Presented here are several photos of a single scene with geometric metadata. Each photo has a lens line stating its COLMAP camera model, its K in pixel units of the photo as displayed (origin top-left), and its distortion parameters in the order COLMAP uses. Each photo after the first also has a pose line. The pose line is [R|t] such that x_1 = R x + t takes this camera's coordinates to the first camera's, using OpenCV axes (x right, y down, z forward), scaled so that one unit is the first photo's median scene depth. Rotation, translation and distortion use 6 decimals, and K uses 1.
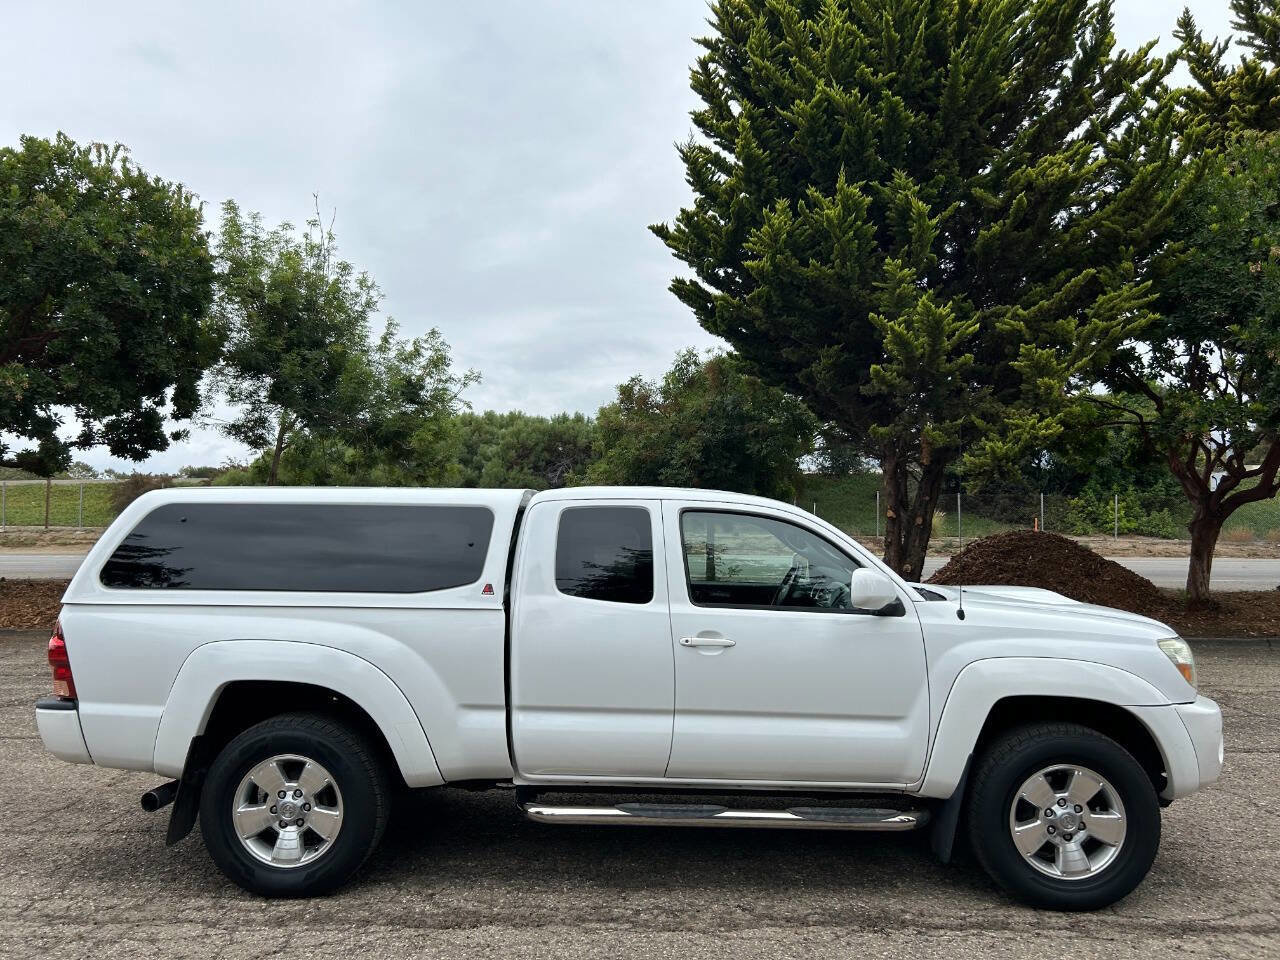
lens RADIAL K [[967.6, 0, 637.1], [0, 967.6, 485.0], [0, 0, 1]] dist [0.050808, -0.060478]
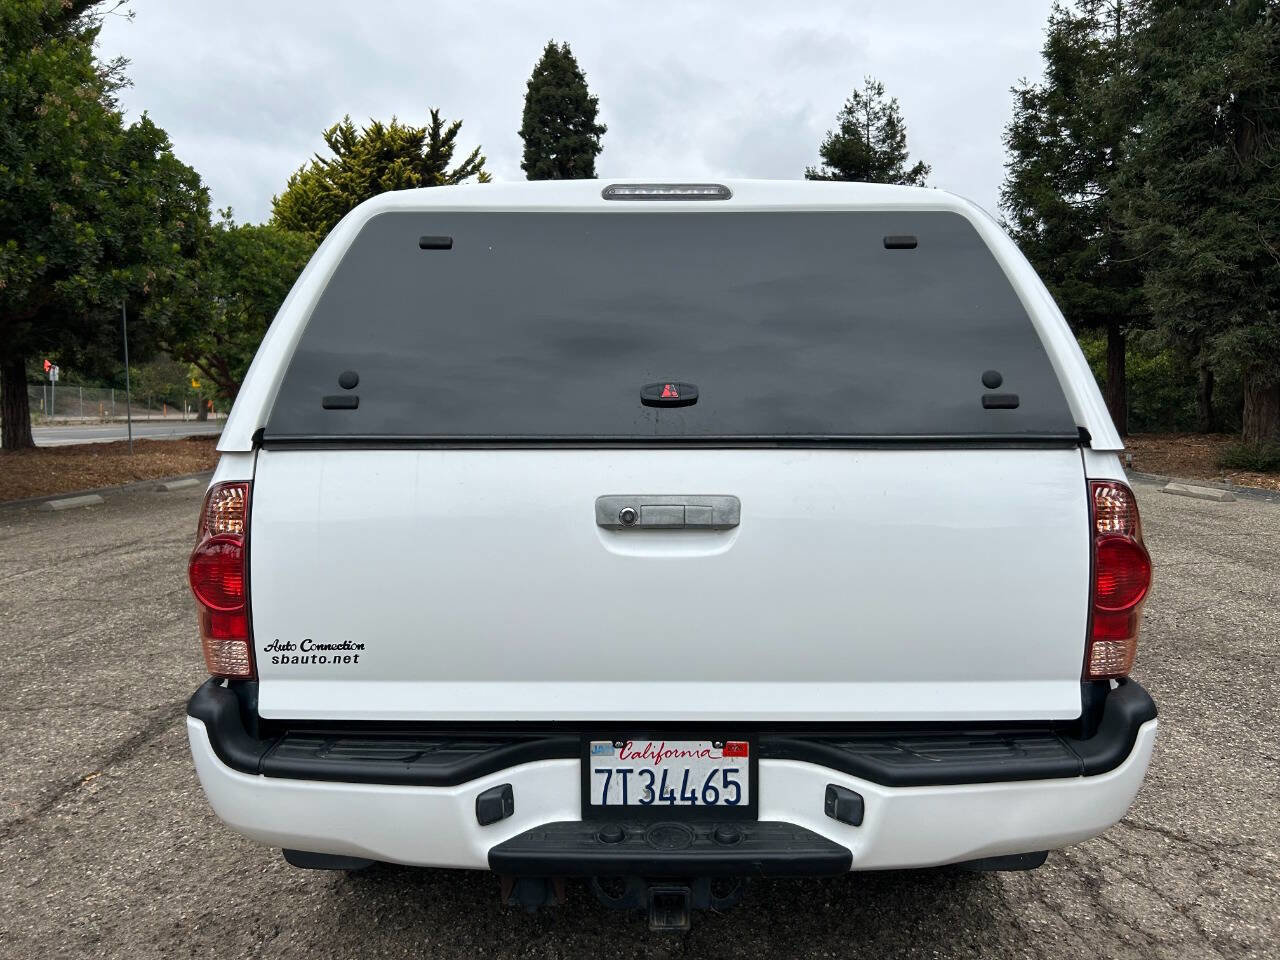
lens RADIAL K [[967.6, 0, 642.6], [0, 967.6, 472.0], [0, 0, 1]] dist [0.050808, -0.060478]
pose [[-0.020871, -0.074611, 0.996994, -1.025150], [-0.032505, 0.996735, 0.073911, 0.110361], [-0.999254, -0.030865, -0.023228, 1.255393]]
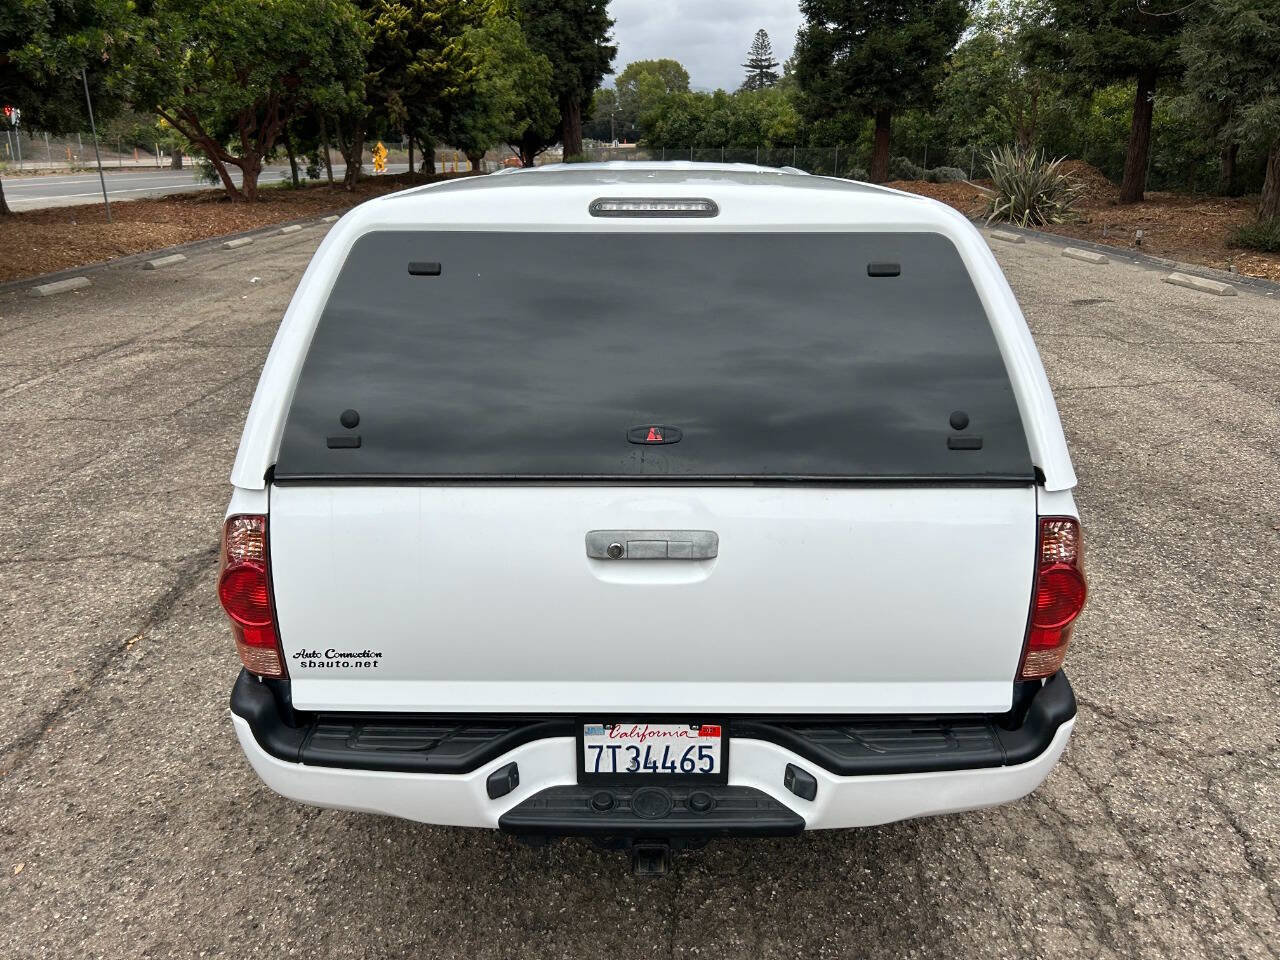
lens RADIAL K [[967.6, 0, 645.3], [0, 967.6, 481.1], [0, 0, 1]] dist [0.050808, -0.060478]
pose [[-0.024769, -0.332648, 0.942726, -1.030458], [-0.036090, 0.942698, 0.331690, -0.018444], [-0.999042, -0.025807, -0.035355, 1.254287]]
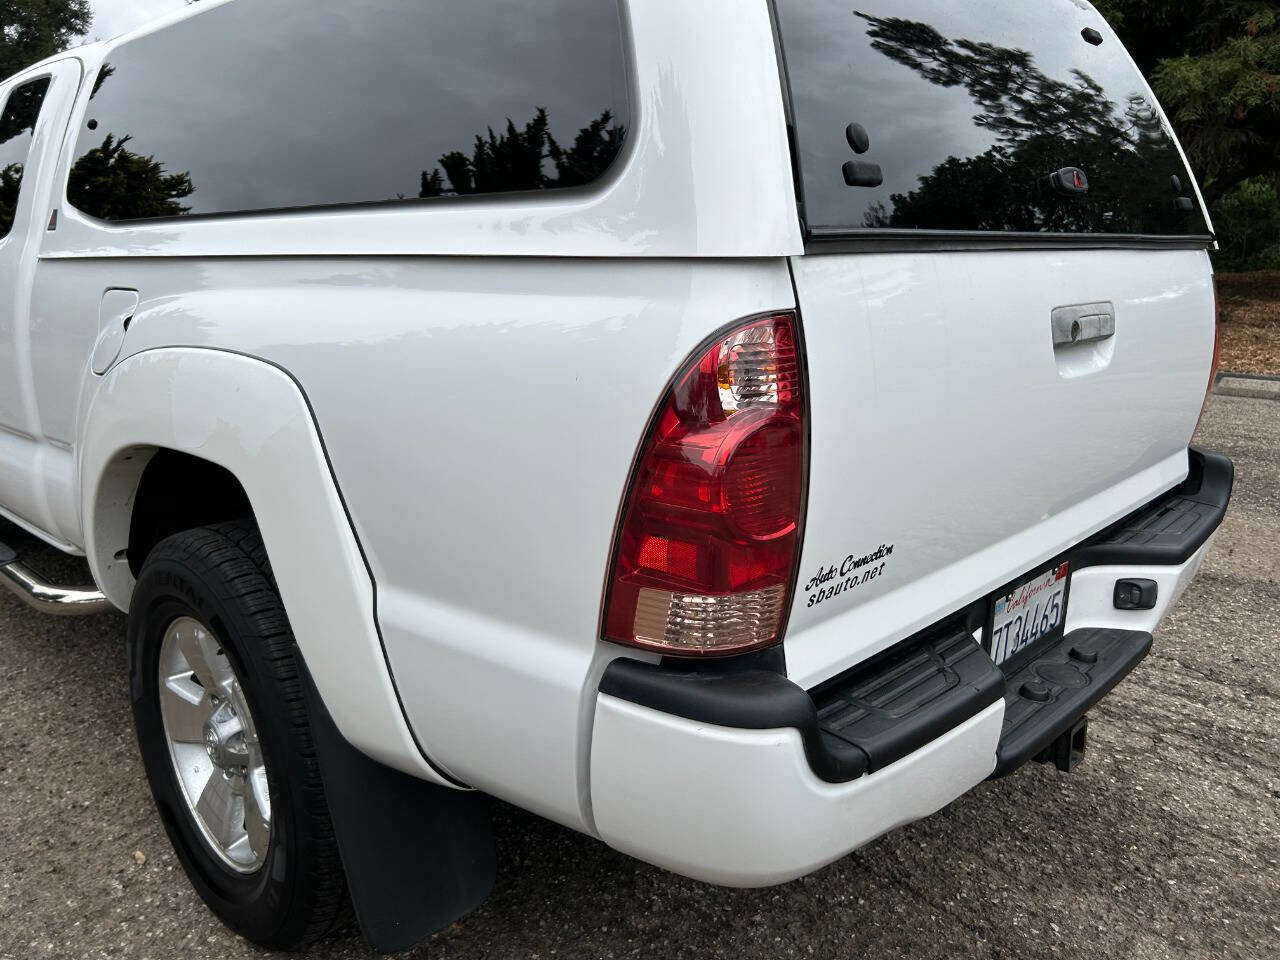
lens RADIAL K [[967.6, 0, 634.3], [0, 967.6, 474.1], [0, 0, 1]] dist [0.050808, -0.060478]
pose [[-0.739218, -0.156167, 0.655109, -0.741589], [-0.025555, 0.978547, 0.204433, 0.142313], [-0.672981, 0.134379, -0.727351, 1.612582]]
